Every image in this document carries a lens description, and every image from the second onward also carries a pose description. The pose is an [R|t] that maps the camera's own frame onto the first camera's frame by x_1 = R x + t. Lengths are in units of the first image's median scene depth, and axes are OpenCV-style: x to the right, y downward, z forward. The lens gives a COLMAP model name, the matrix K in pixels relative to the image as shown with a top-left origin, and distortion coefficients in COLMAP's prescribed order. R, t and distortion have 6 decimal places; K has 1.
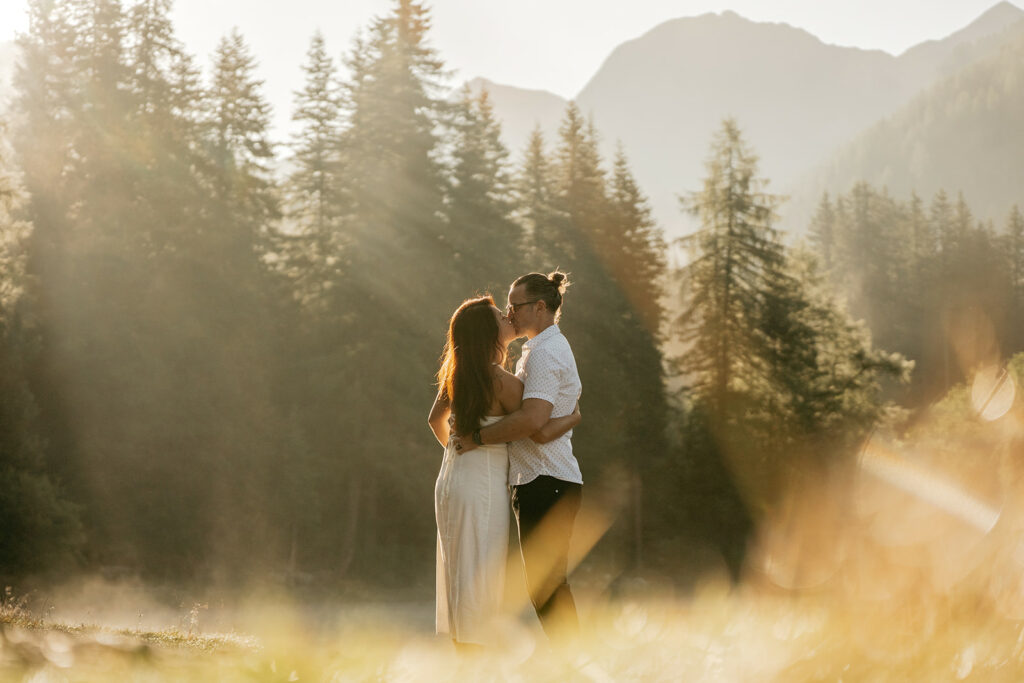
lens RADIAL K [[1397.1, 0, 512.5], [0, 1397.1, 347.2], [0, 0, 1]] dist [-0.004035, 0.495090]
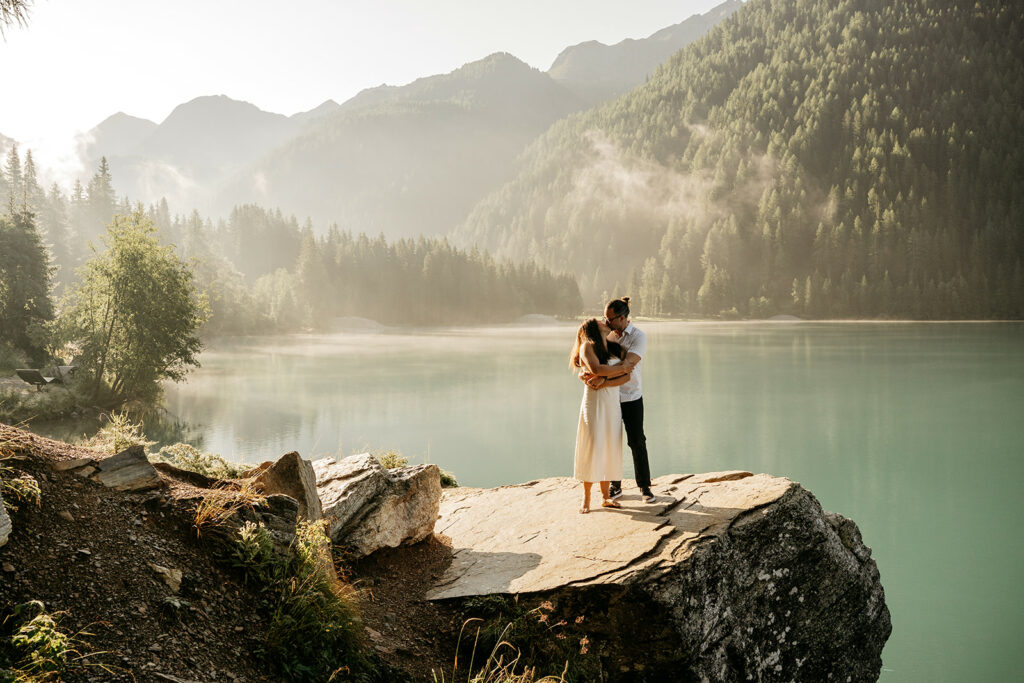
lens RADIAL K [[841.6, 0, 505.0], [0, 841.6, 339.9], [0, 0, 1]] dist [-0.201575, 0.177062]
pose [[0.912549, -0.002455, 0.408960, 0.016823], [-0.049884, 0.991847, 0.117264, -0.114215], [-0.405914, -0.127409, 0.904987, -1.354119]]
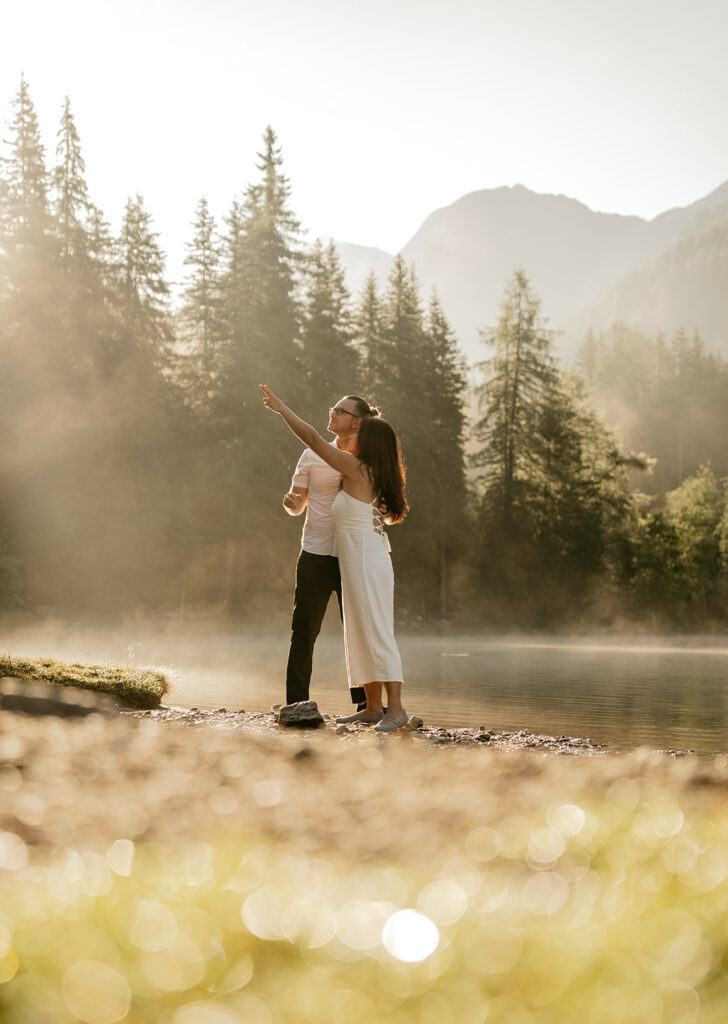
lens RADIAL K [[1696.2, 0, 370.4], [0, 1696.2, 557.7], [0, 0, 1]] dist [0.173102, 0.951853]
pose [[0.999861, 0.016044, 0.004631, 0.012865], [-0.016304, 0.997886, 0.062905, 0.005963], [-0.003612, -0.062972, 0.998009, -0.604016]]
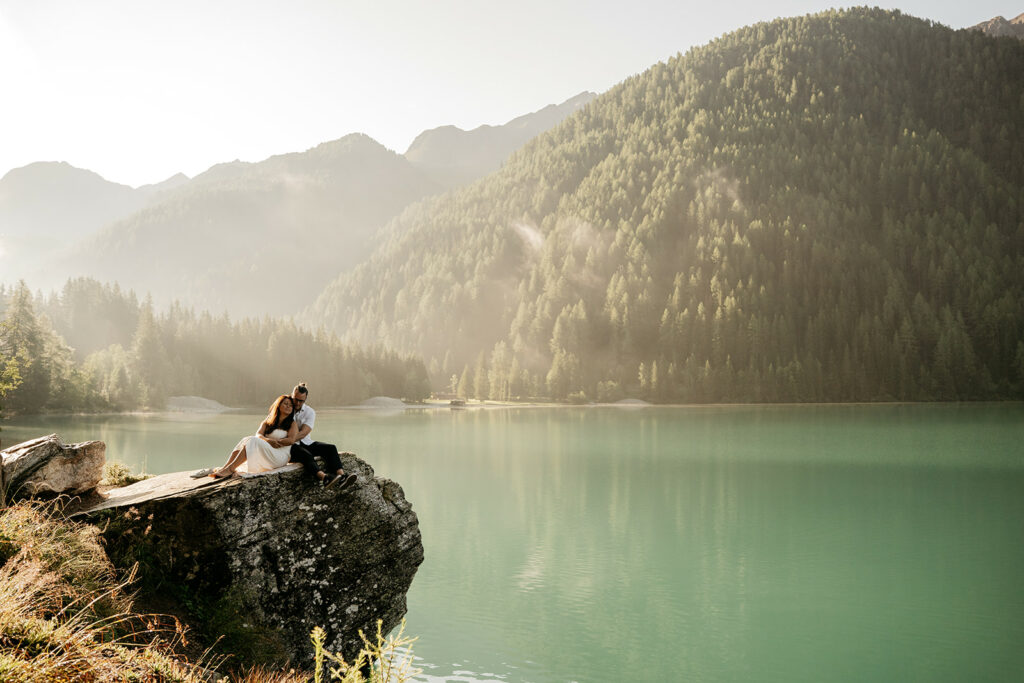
lens RADIAL K [[855.2, 0, 501.2], [0, 855.2, 338.1], [0, 0, 1]] dist [-0.204372, 0.216308]
pose [[0.831131, 0.054267, 0.553423, 0.026810], [-0.069082, 0.997593, 0.005926, -0.110507], [-0.551769, -0.043157, 0.832879, -1.404807]]
